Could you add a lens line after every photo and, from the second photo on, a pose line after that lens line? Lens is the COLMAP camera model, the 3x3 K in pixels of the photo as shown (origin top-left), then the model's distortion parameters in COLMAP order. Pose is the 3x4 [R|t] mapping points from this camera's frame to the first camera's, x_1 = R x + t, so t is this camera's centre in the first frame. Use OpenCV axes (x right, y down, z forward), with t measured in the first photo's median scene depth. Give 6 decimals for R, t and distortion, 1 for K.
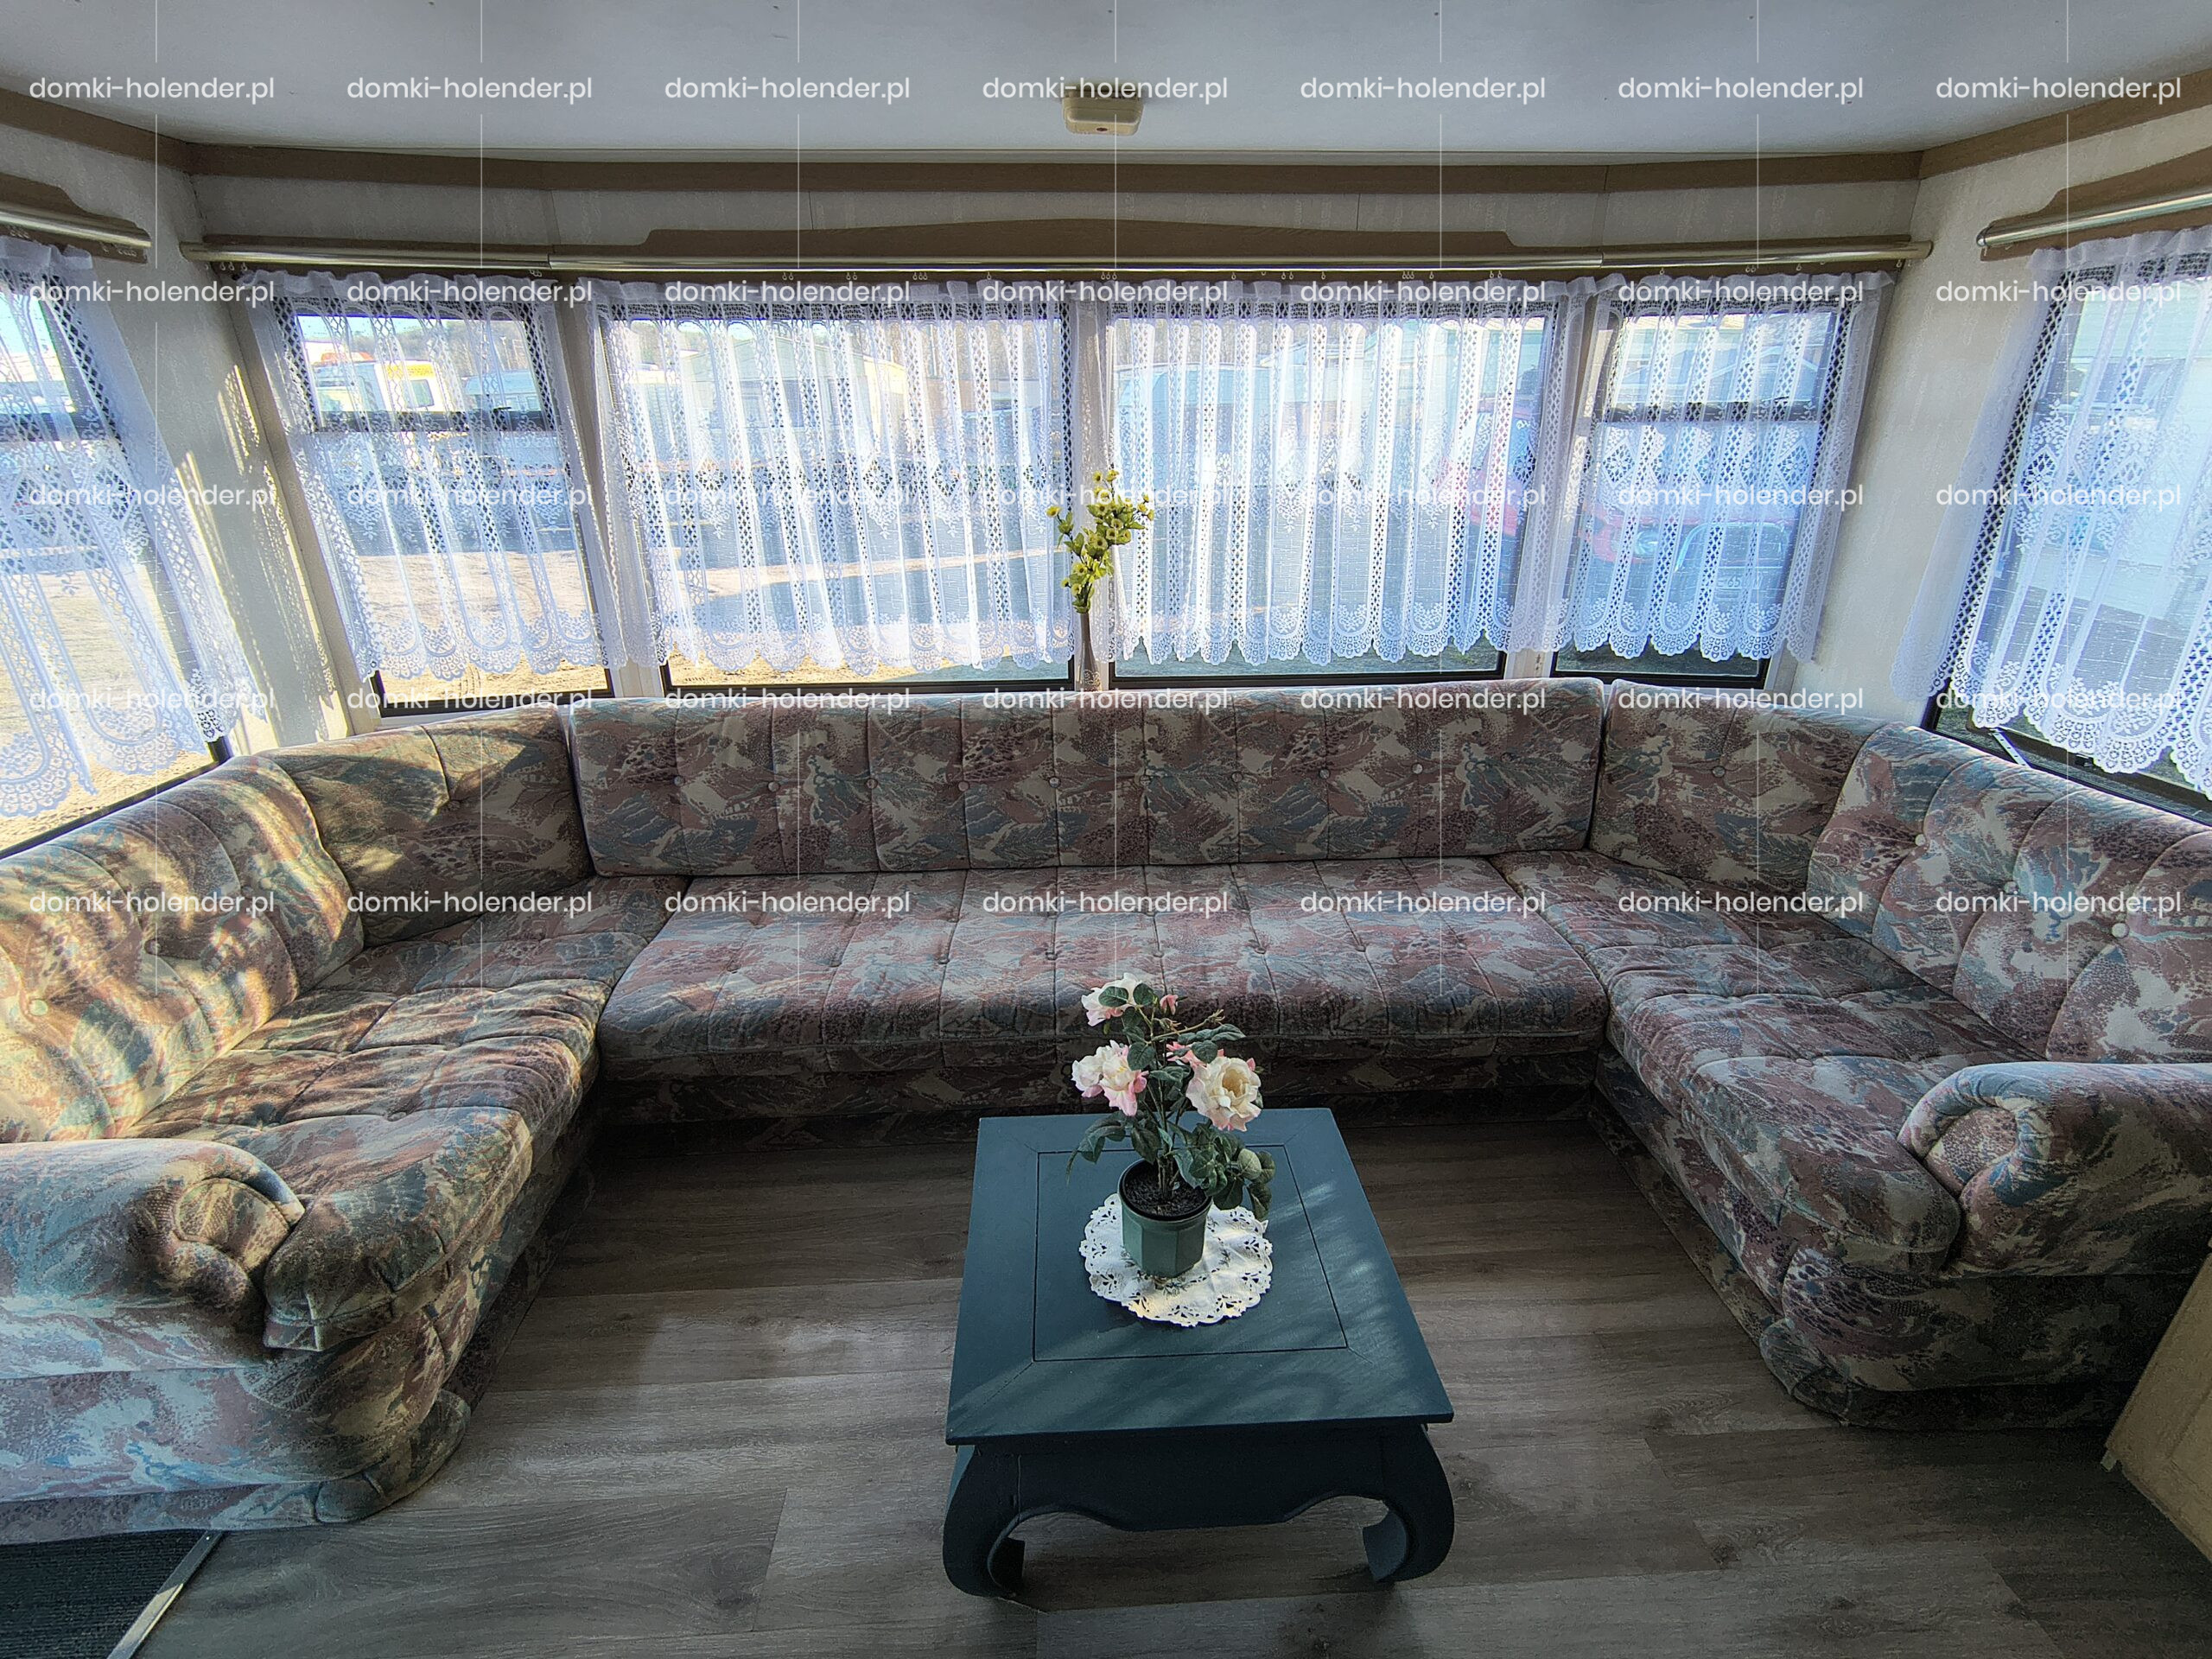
lens RADIAL K [[1028.7, 0, 1107.9], [0, 1028.7, 831.1], [0, 0, 1]] dist [-0.002395, 0.000526]
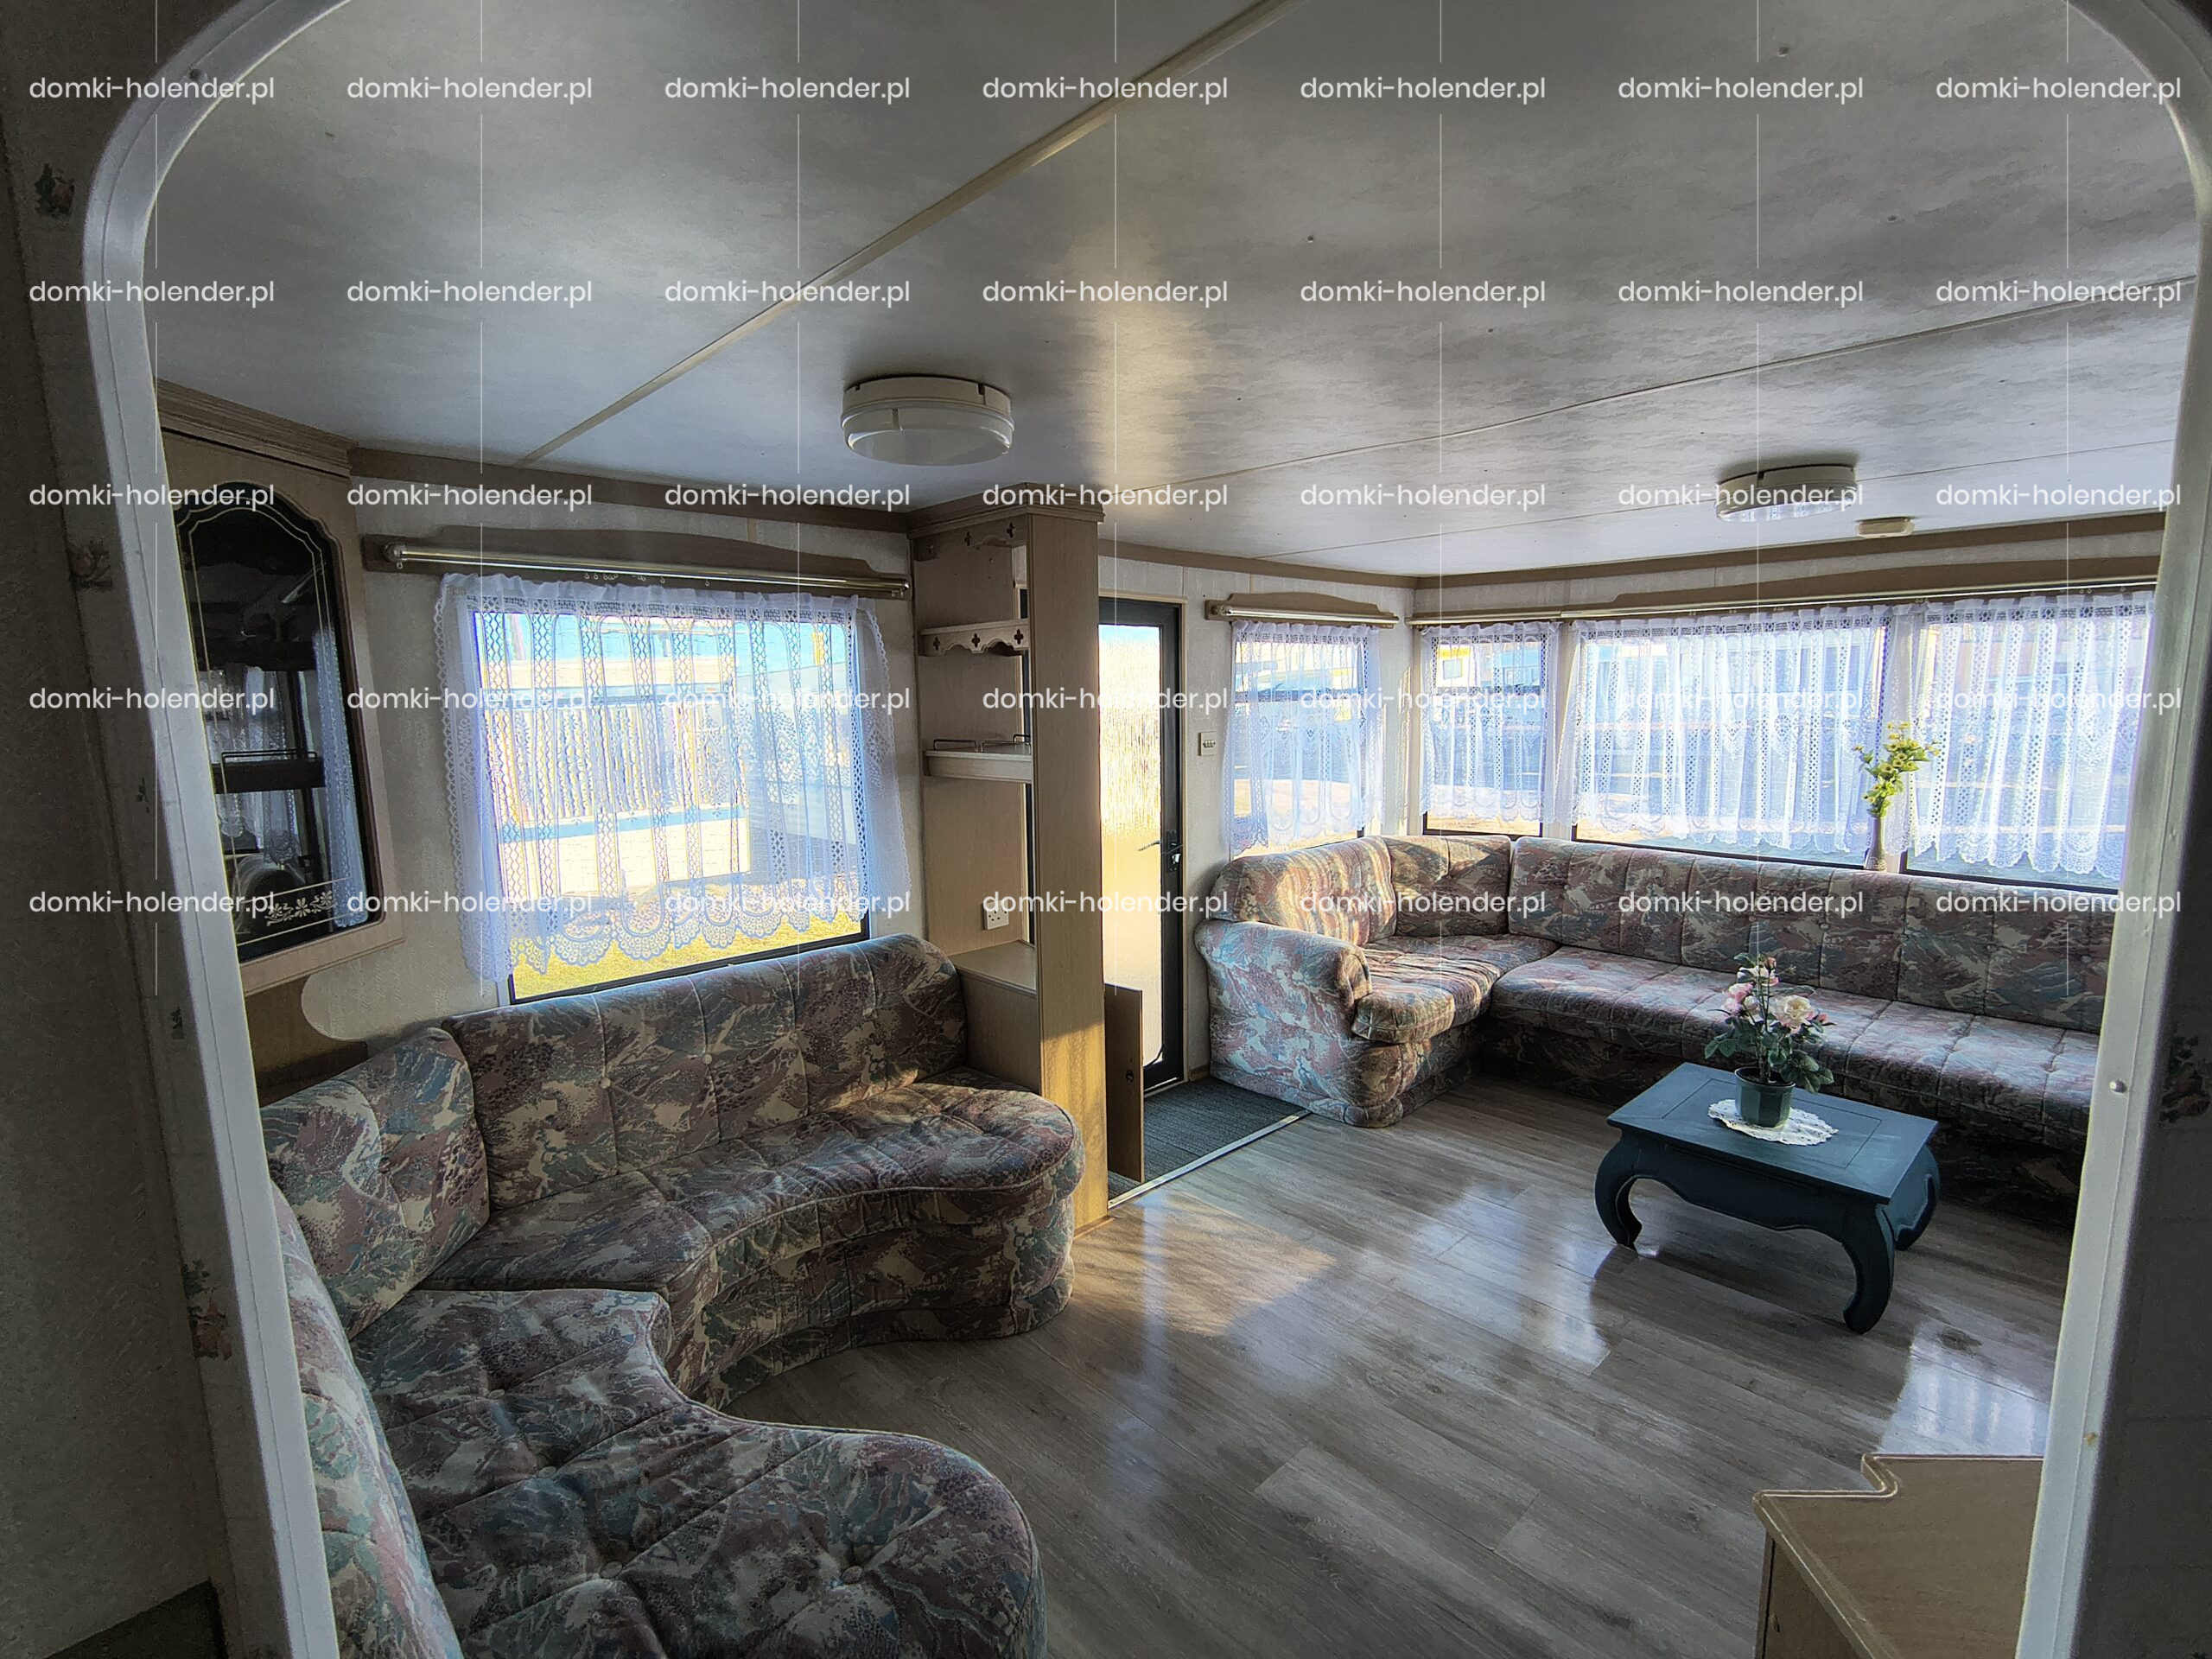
lens RADIAL K [[1028.7, 0, 1101.5], [0, 1028.7, 833.2], [0, 0, 1]] dist [-0.002395, 0.000526]
pose [[0.644661, 0.104627, -0.757275, 0.424885], [-0.275858, 0.955686, -0.102796, 0.291649], [0.712962, 0.275169, 0.644955, -0.782426]]
